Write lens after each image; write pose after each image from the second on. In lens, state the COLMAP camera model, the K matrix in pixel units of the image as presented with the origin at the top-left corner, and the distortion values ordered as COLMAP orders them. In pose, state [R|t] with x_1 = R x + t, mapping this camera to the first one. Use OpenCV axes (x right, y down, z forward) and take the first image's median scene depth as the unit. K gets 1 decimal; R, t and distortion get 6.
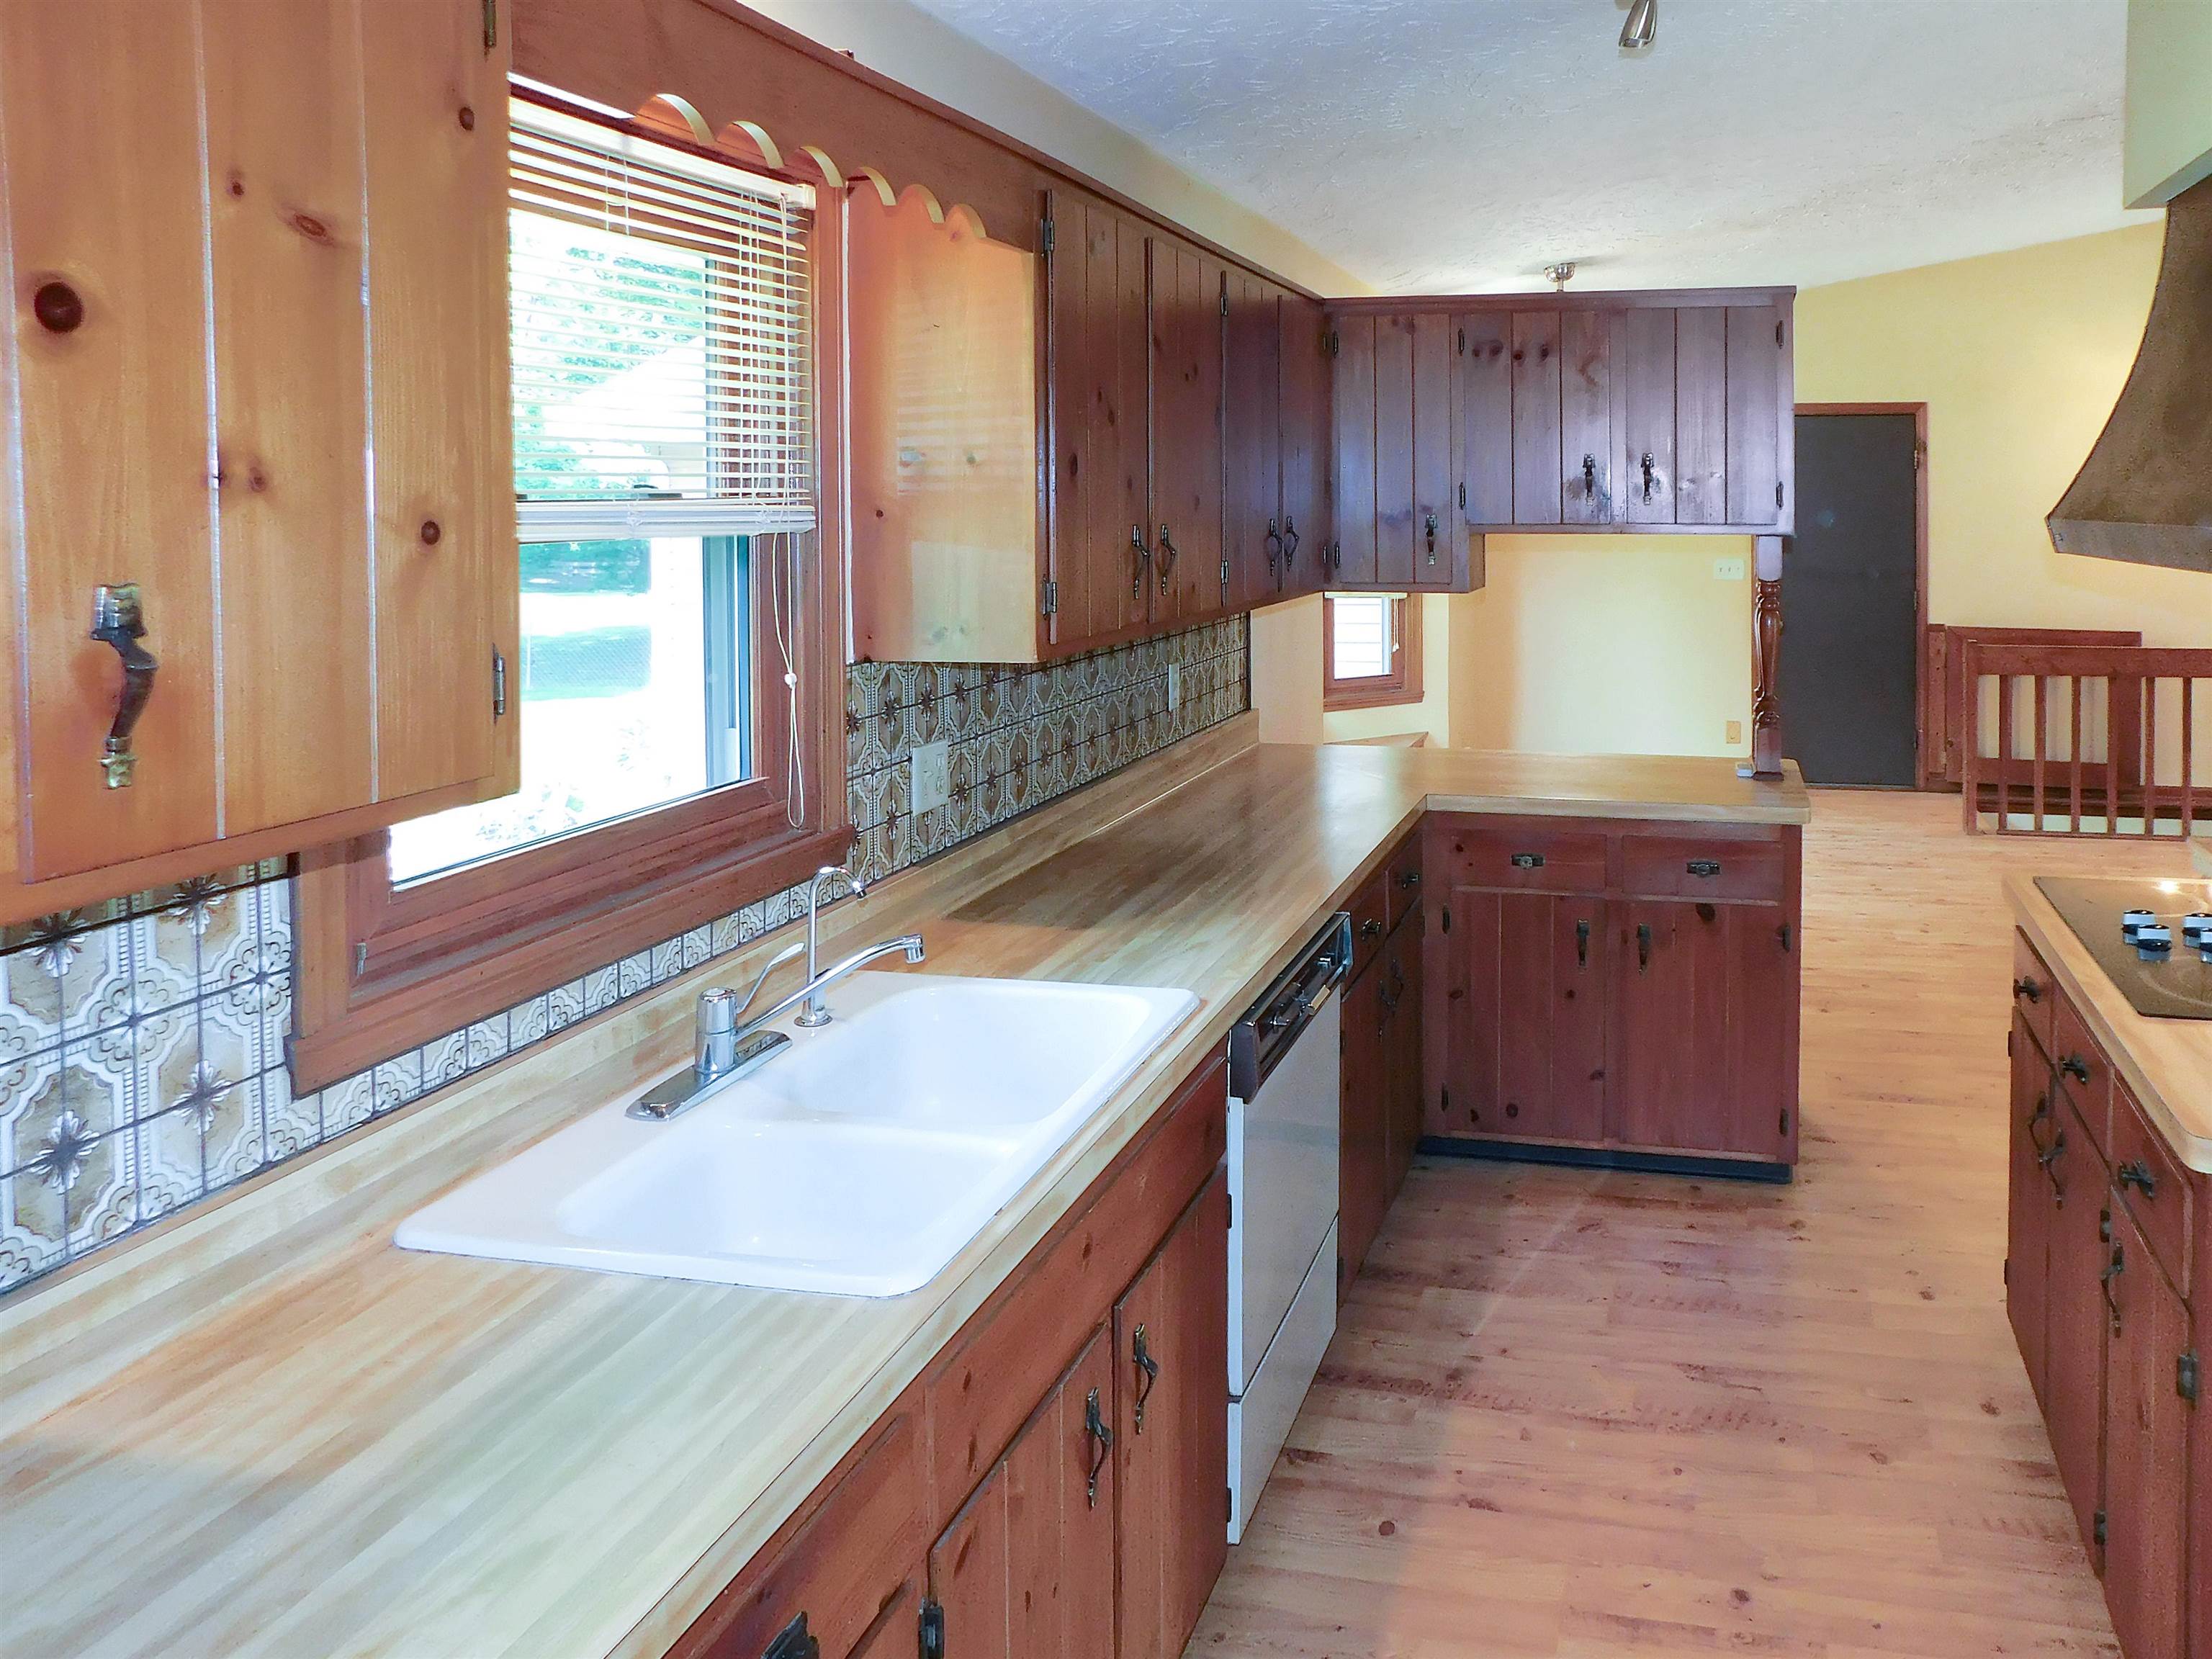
lens RADIAL K [[1577.9, 0, 1444.5], [0, 1577.9, 483.1], [0, 0, 1]] dist [-0.045988, 0.034331]
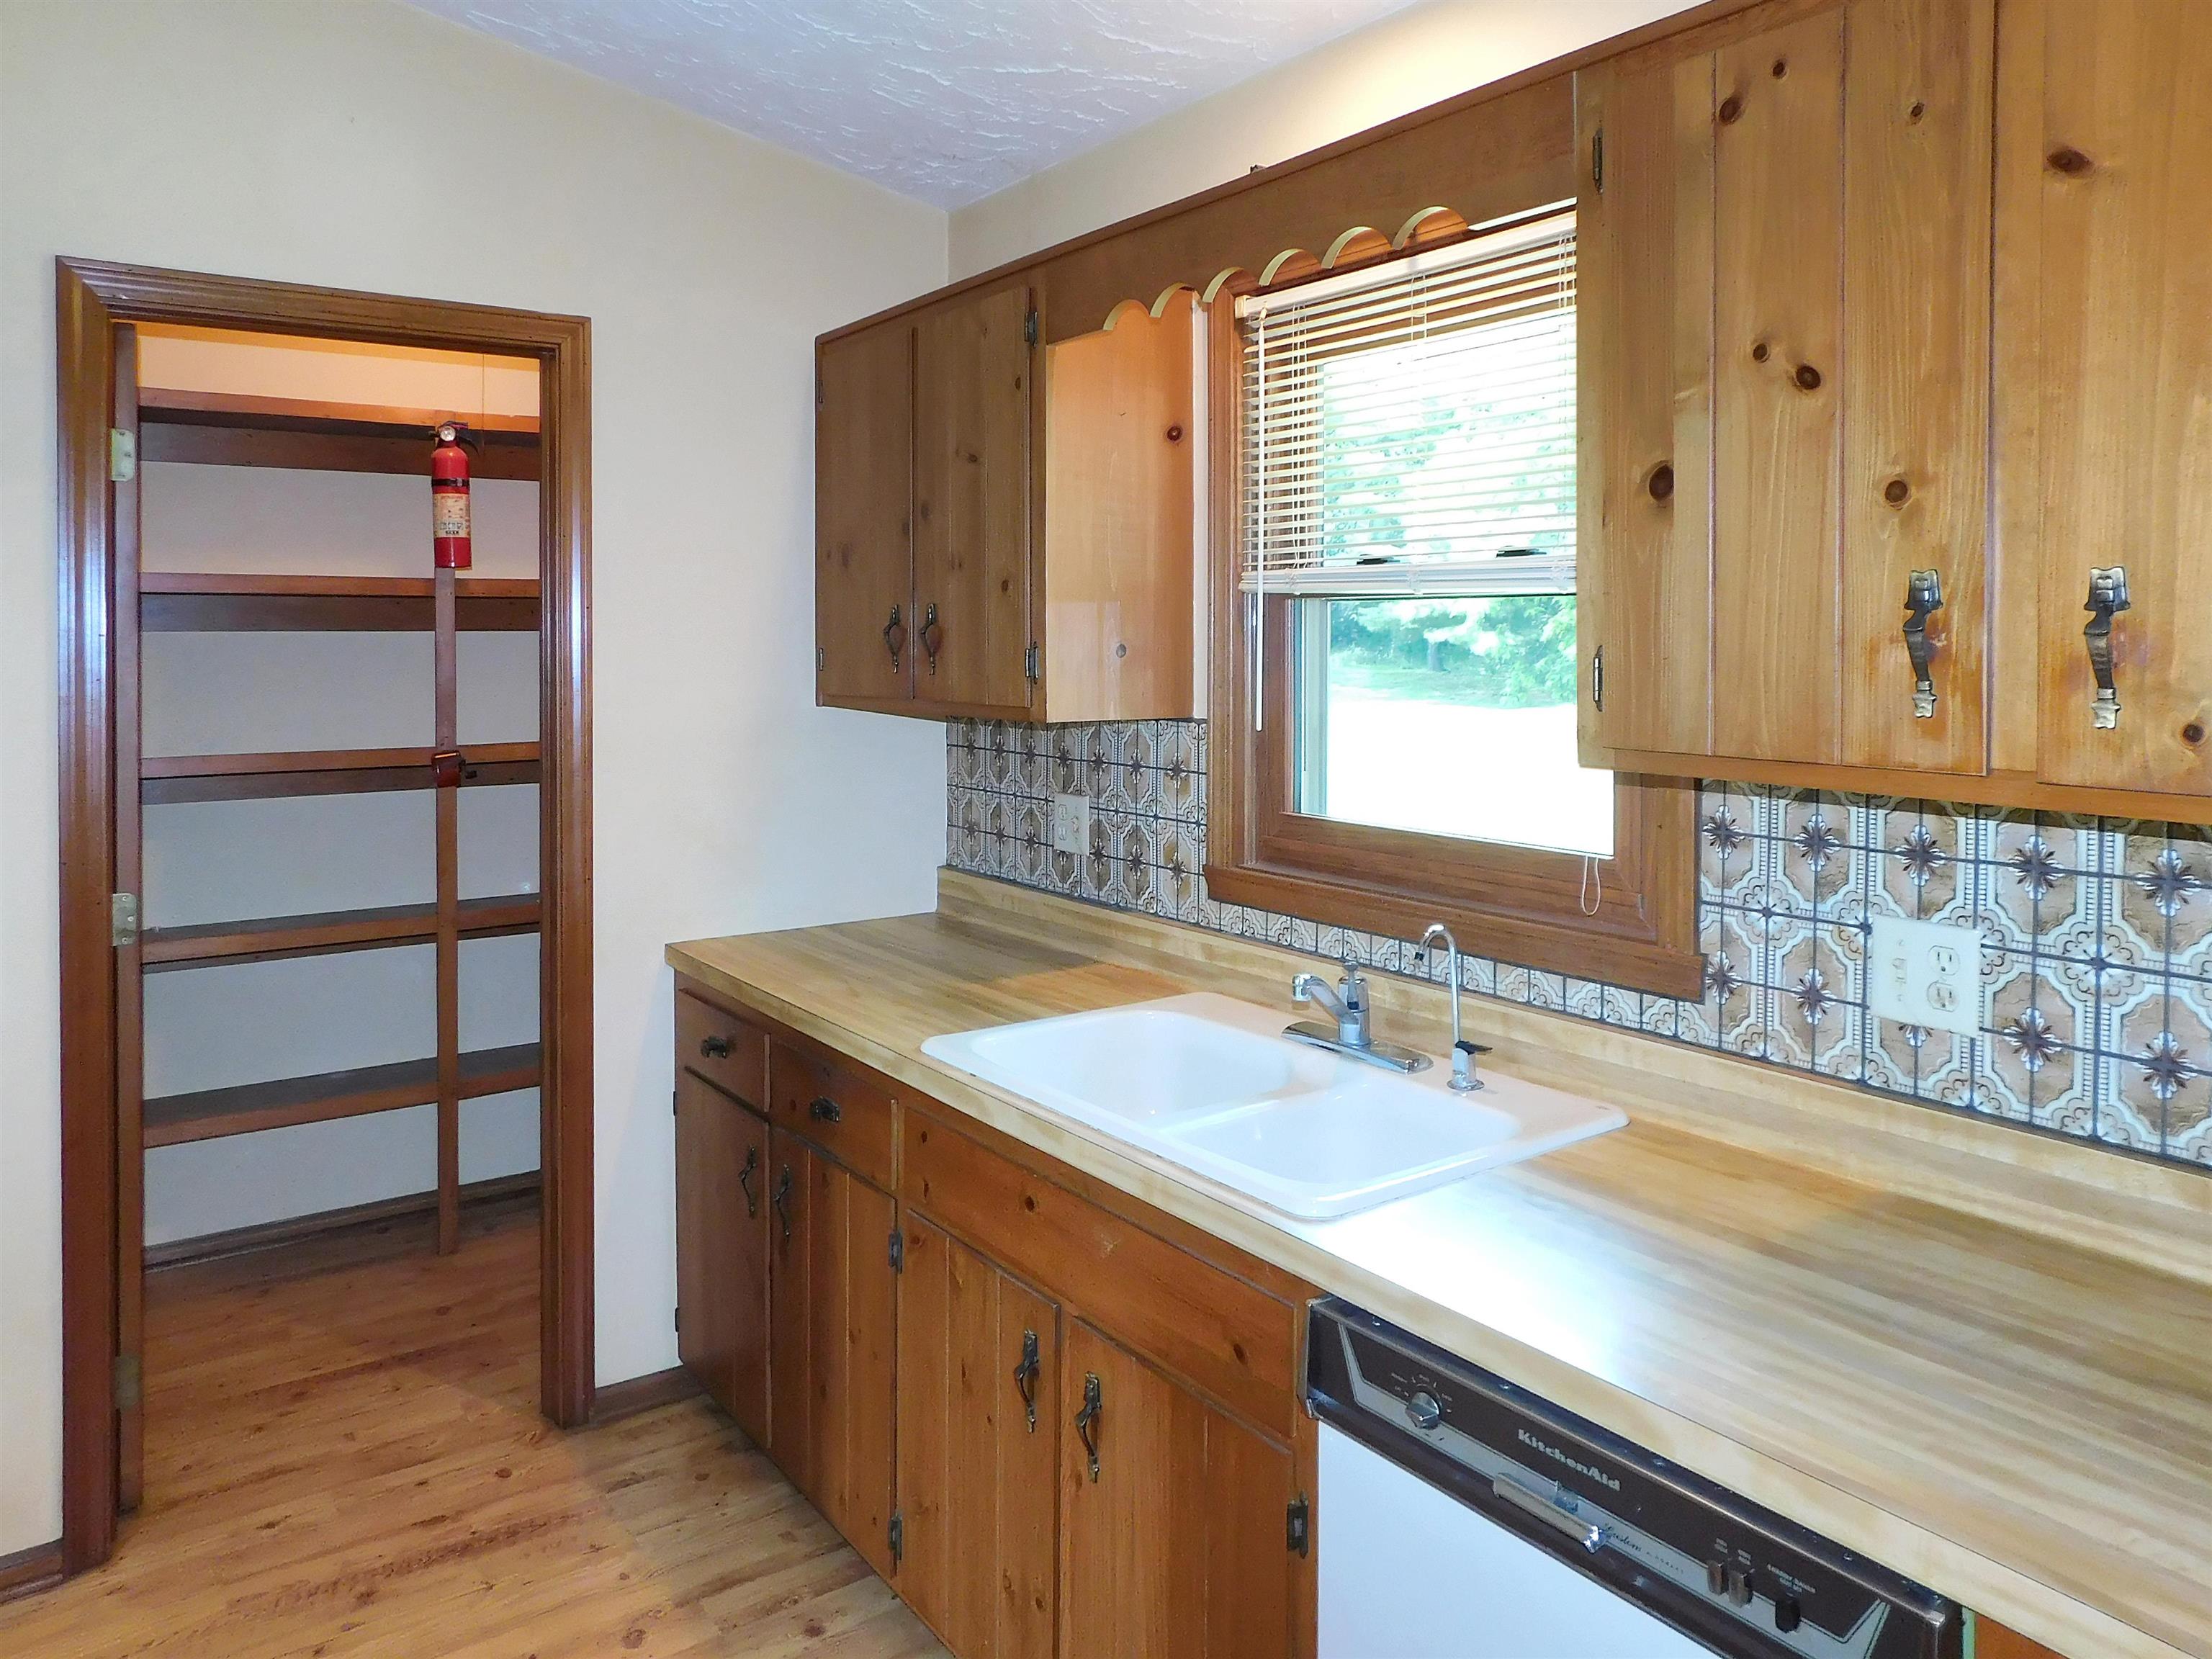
lens RADIAL K [[1577.9, 0, 1093.4], [0, 1577.9, 641.8], [0, 0, 1]] dist [-0.045988, 0.034331]
pose [[-0.708050, -0.005144, -0.706144, 0.381563], [-0.006339, 0.999979, -0.000929, 0.057363], [0.706134, 0.003819, -0.708068, 1.280450]]
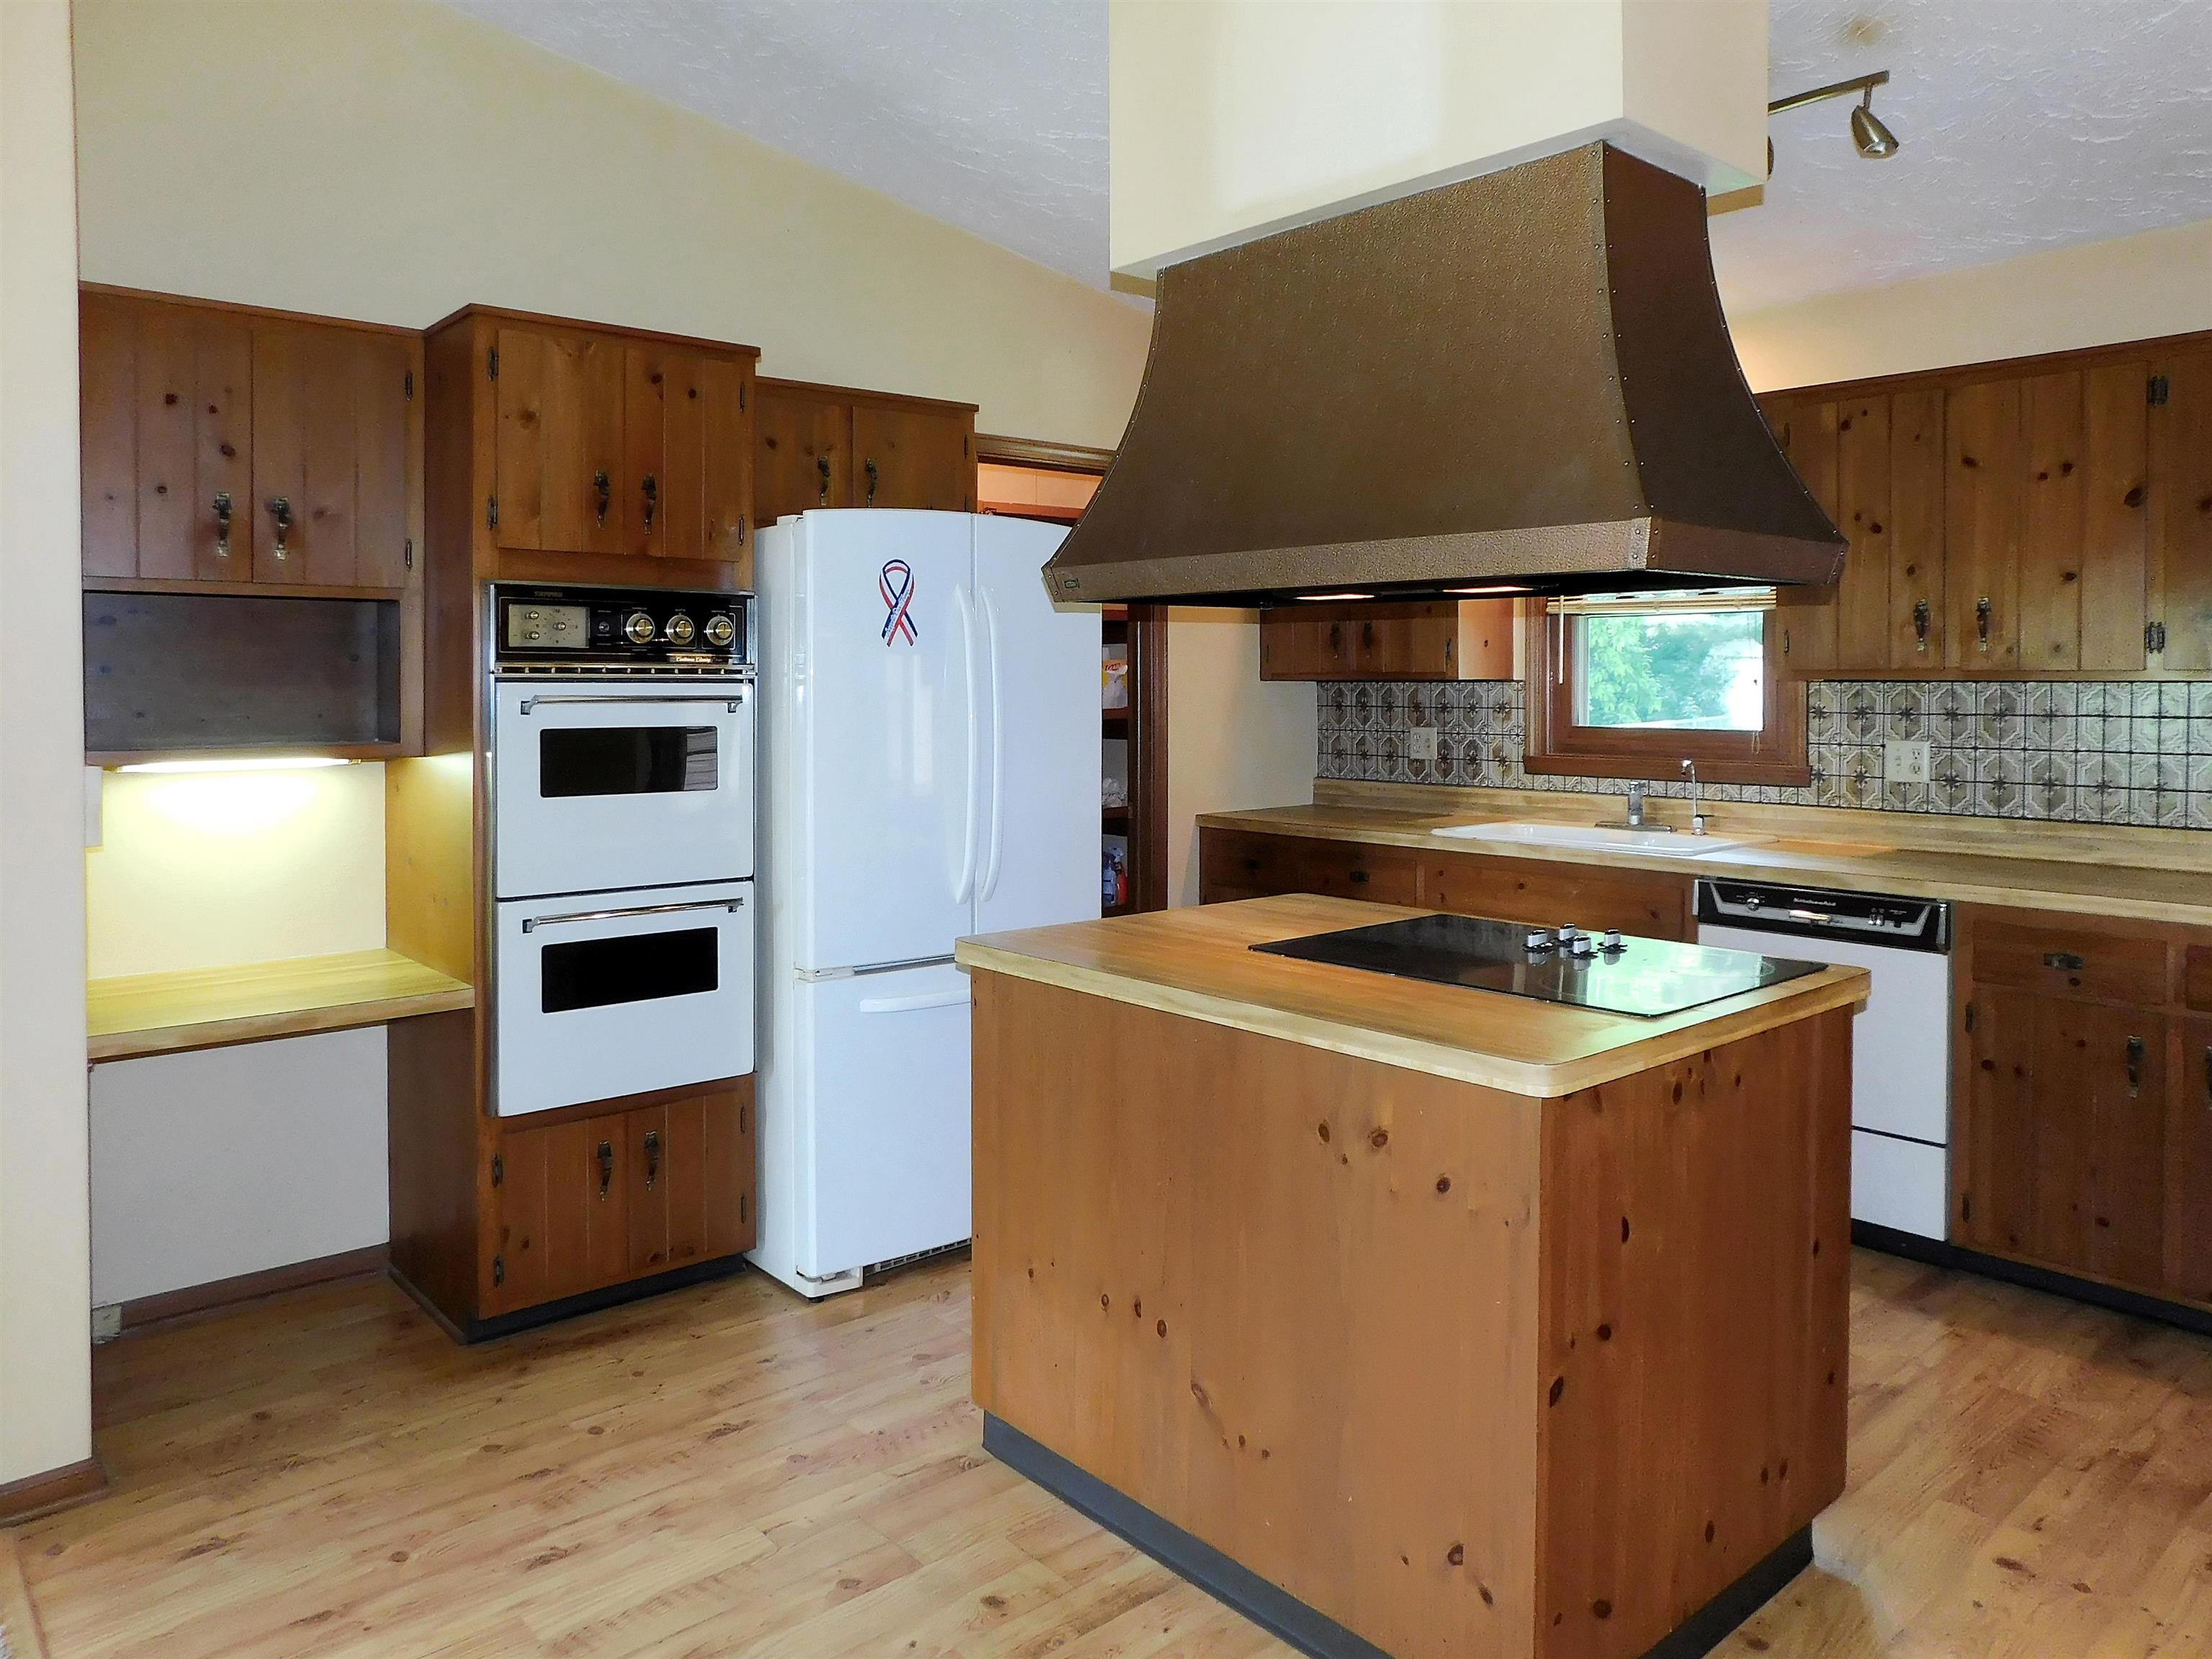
lens RADIAL K [[1577.9, 0, 1135.8], [0, 1577.9, 680.7], [0, 0, 1]] dist [-0.045988, 0.034331]
pose [[-0.619582, -0.003583, -0.784924, 1.482537], [-0.000100, 0.999990, -0.004486, 0.118886], [0.784932, -0.002701, -0.619576, 1.446837]]
